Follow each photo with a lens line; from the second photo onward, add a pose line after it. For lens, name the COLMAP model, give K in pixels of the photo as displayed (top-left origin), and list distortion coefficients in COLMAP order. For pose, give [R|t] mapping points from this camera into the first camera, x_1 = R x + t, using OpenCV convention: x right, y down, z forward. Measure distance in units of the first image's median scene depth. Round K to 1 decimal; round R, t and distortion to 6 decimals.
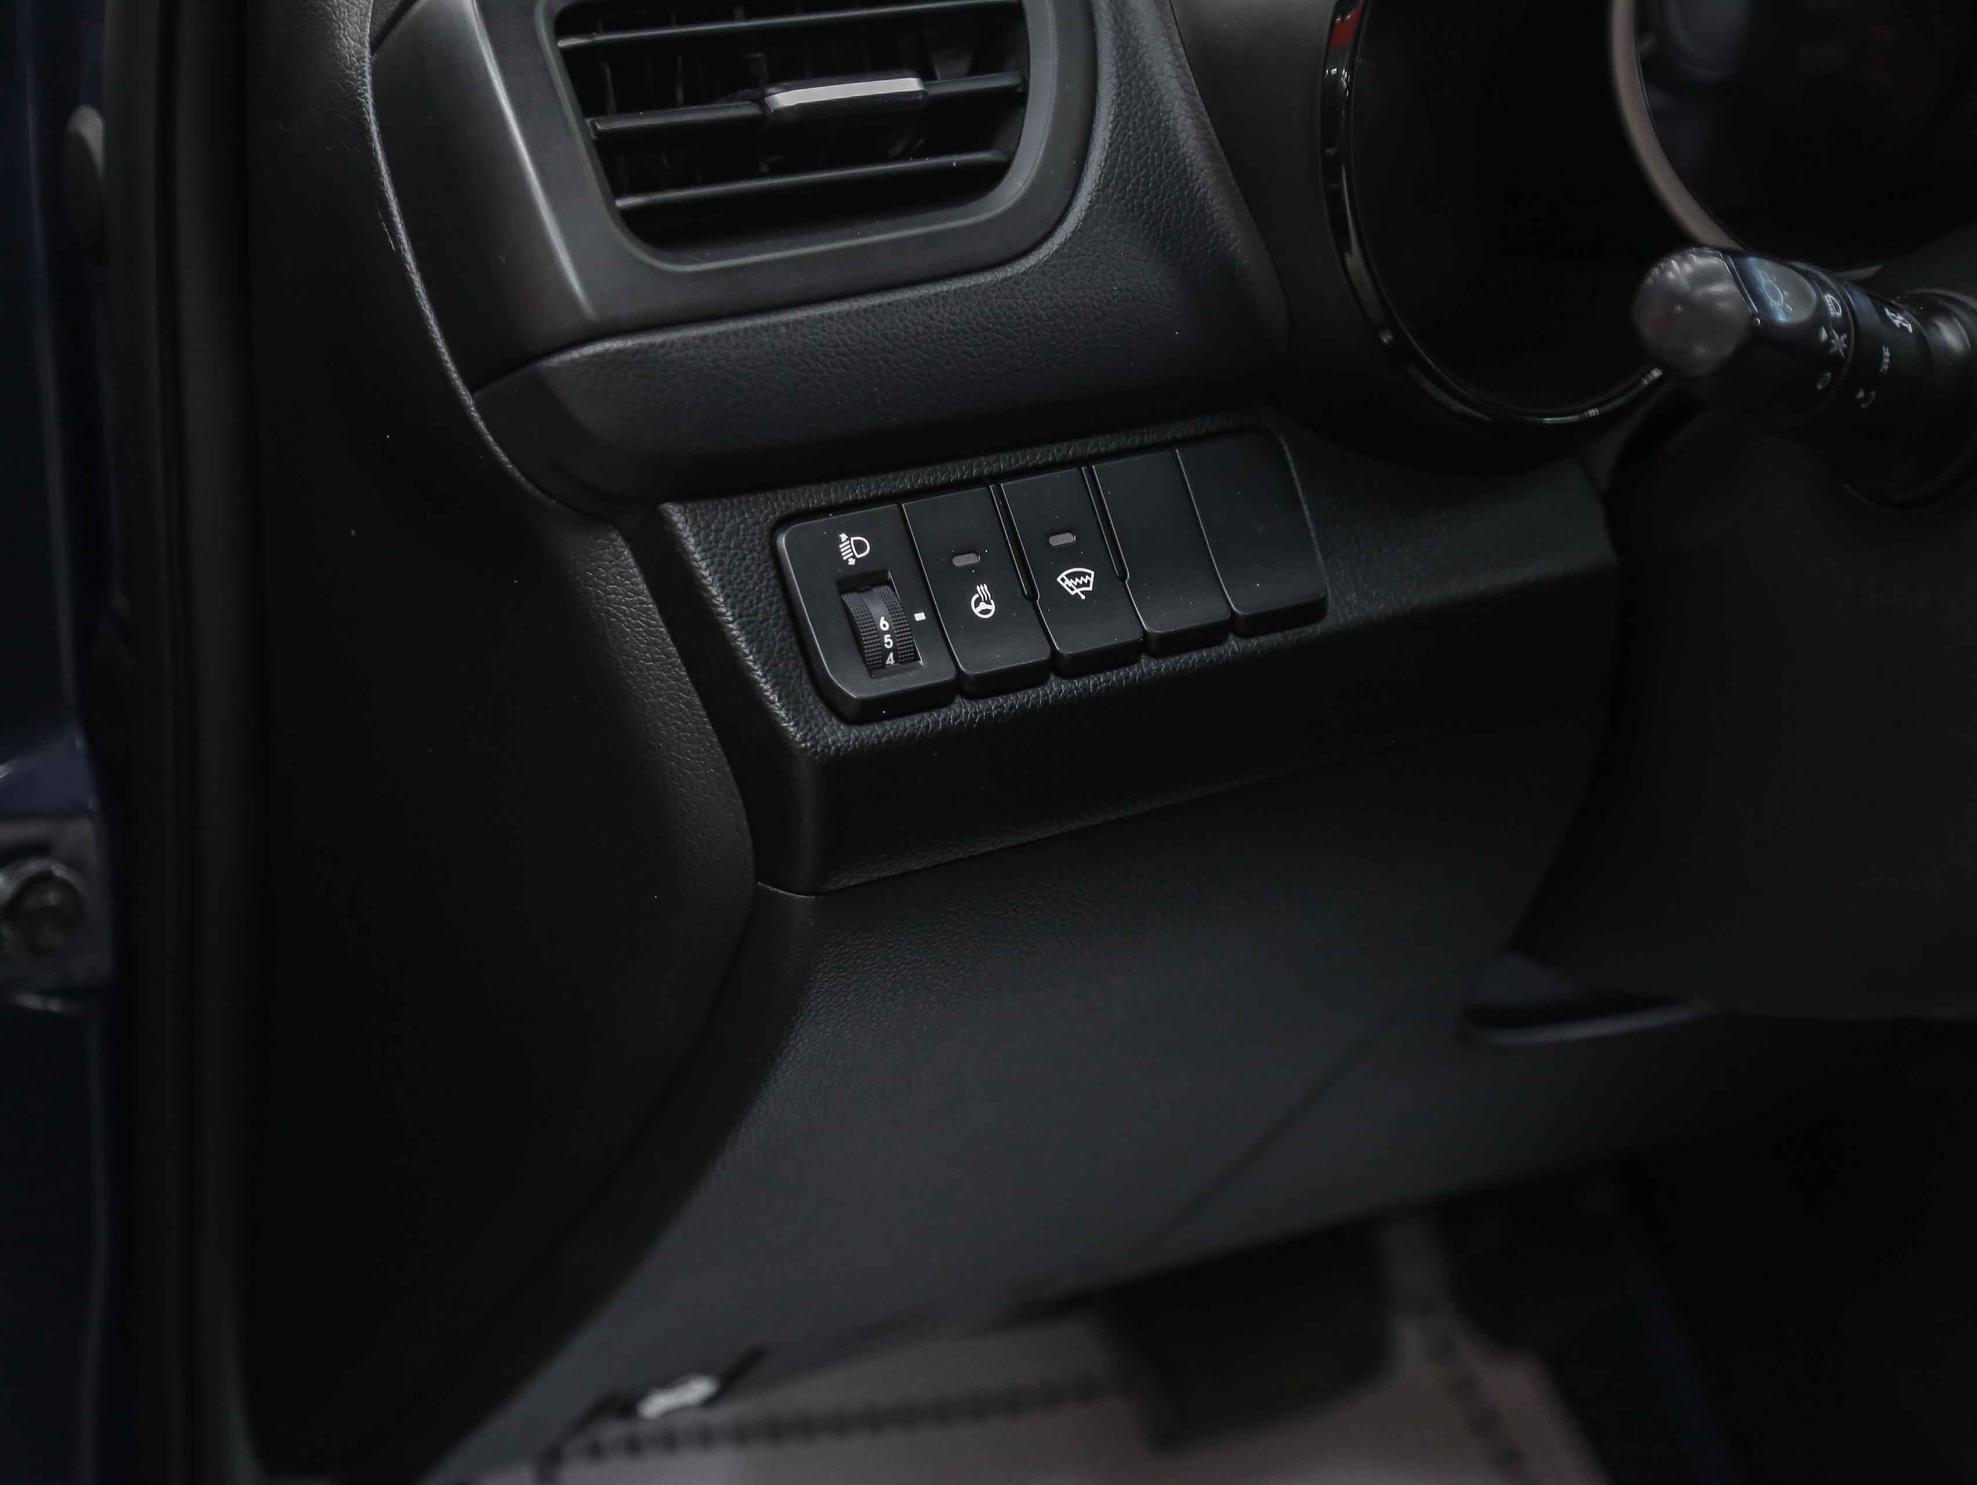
lens RADIAL K [[3925.4, 0, 988.5], [0, 3925.4, 742.5], [0, 0, 1]] dist [0.016225, 0.003930]
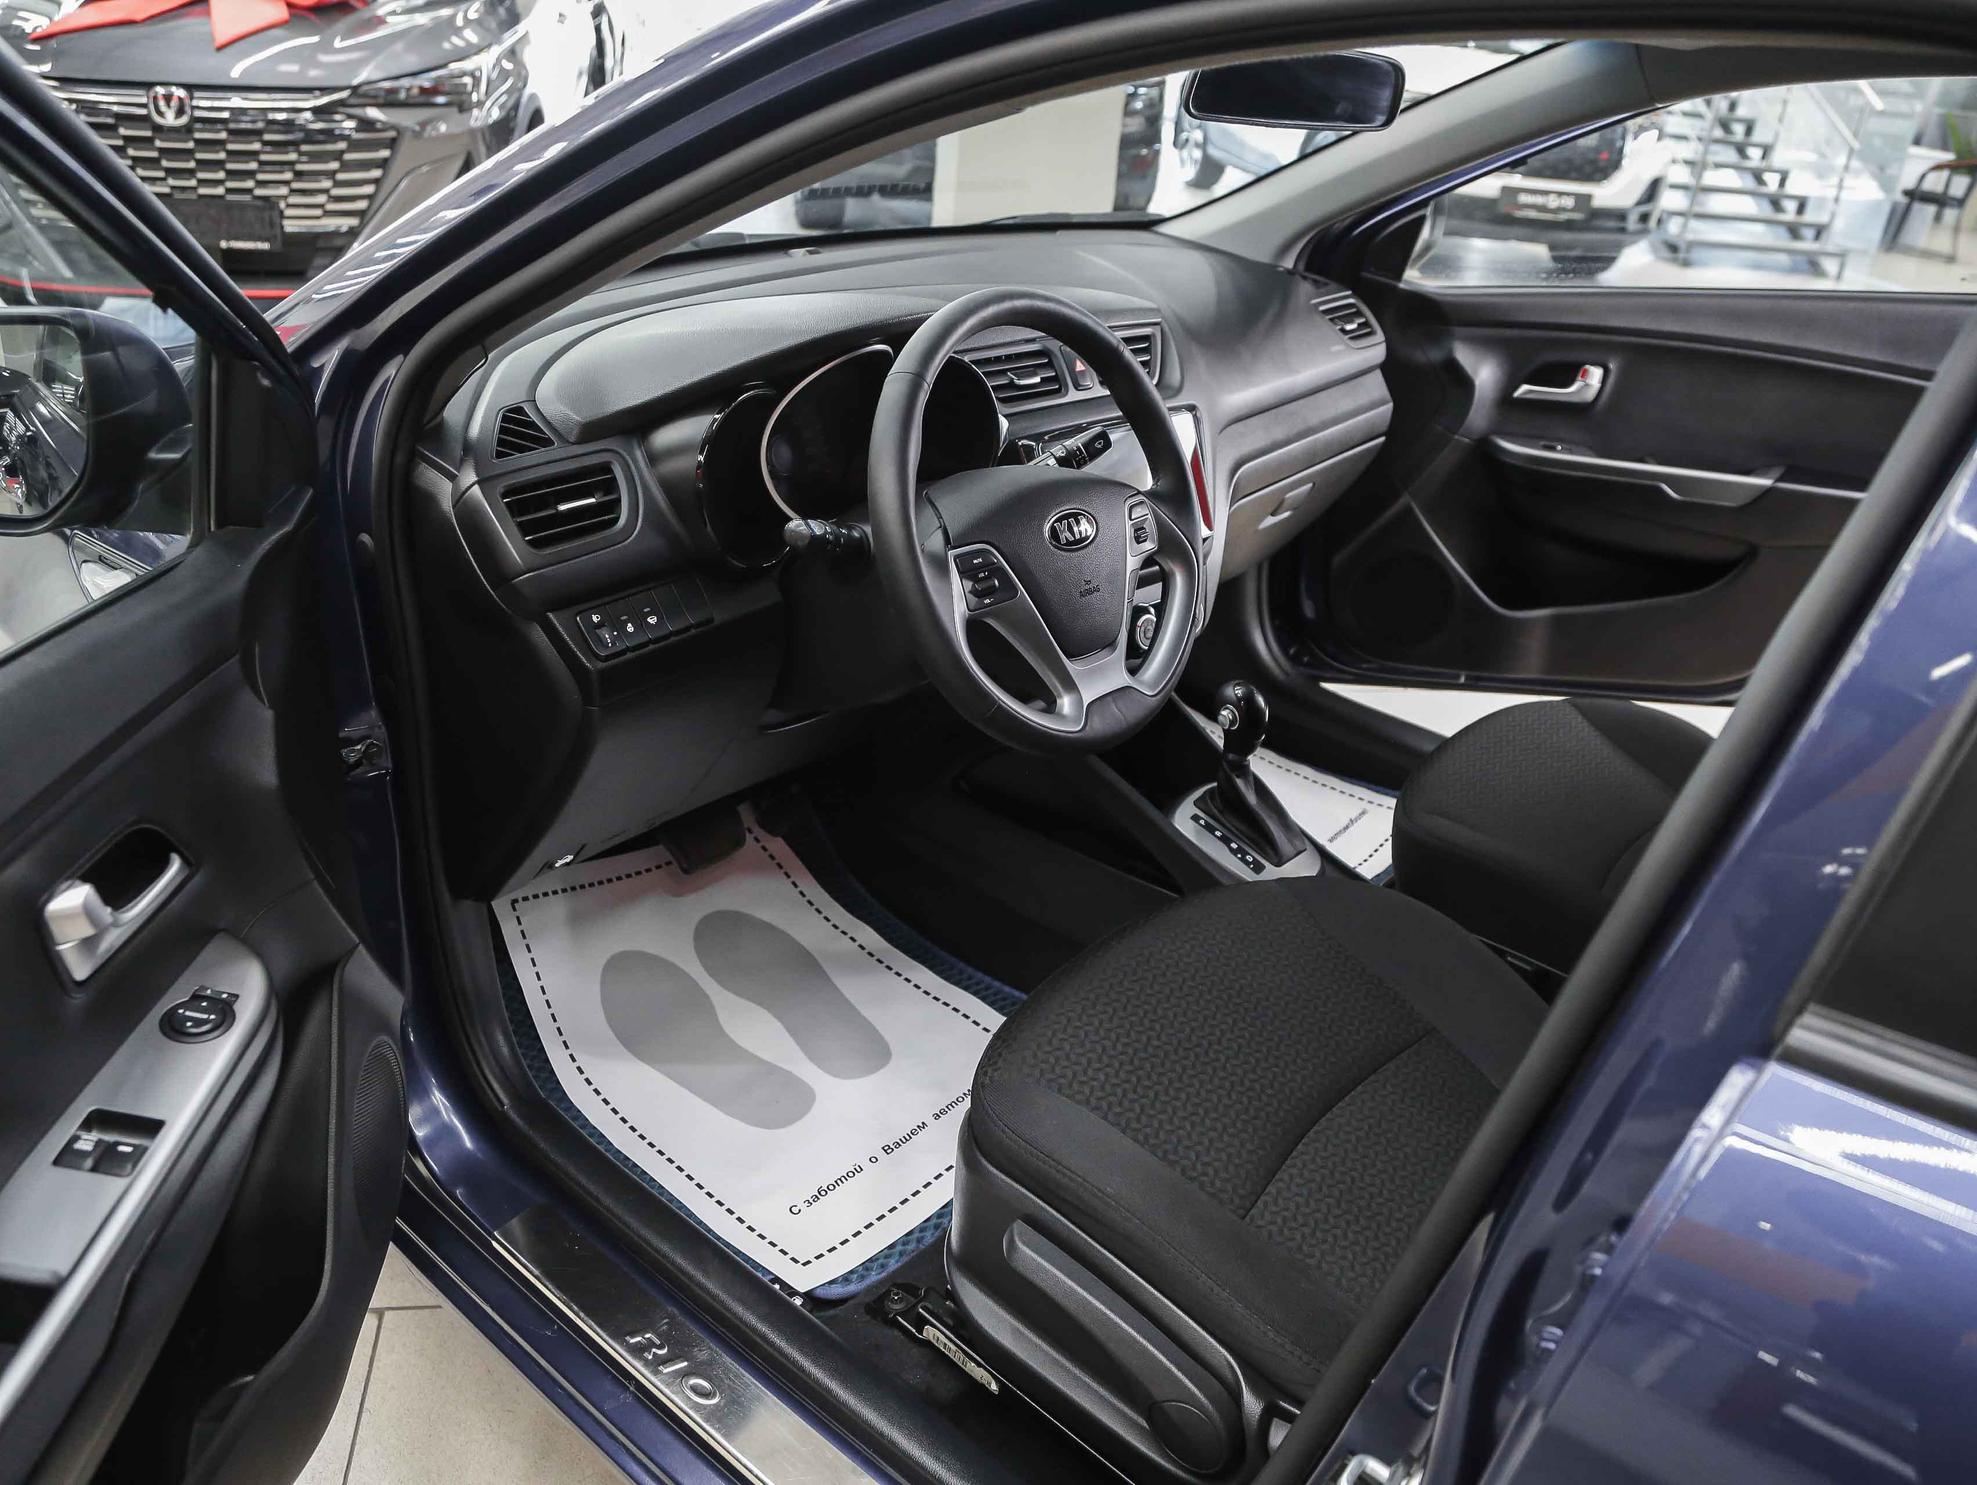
lens RADIAL K [[1551.7, 0, 988.5], [0, 1551.7, 742.5], [0, 0, 1]] dist [-0.123251, 0.000230]
pose [[0.940218, -0.150106, 0.305710, -0.152563], [0.145051, 0.988642, 0.039324, 0.069322], [-0.308141, 0.007371, 0.951312, -0.581659]]
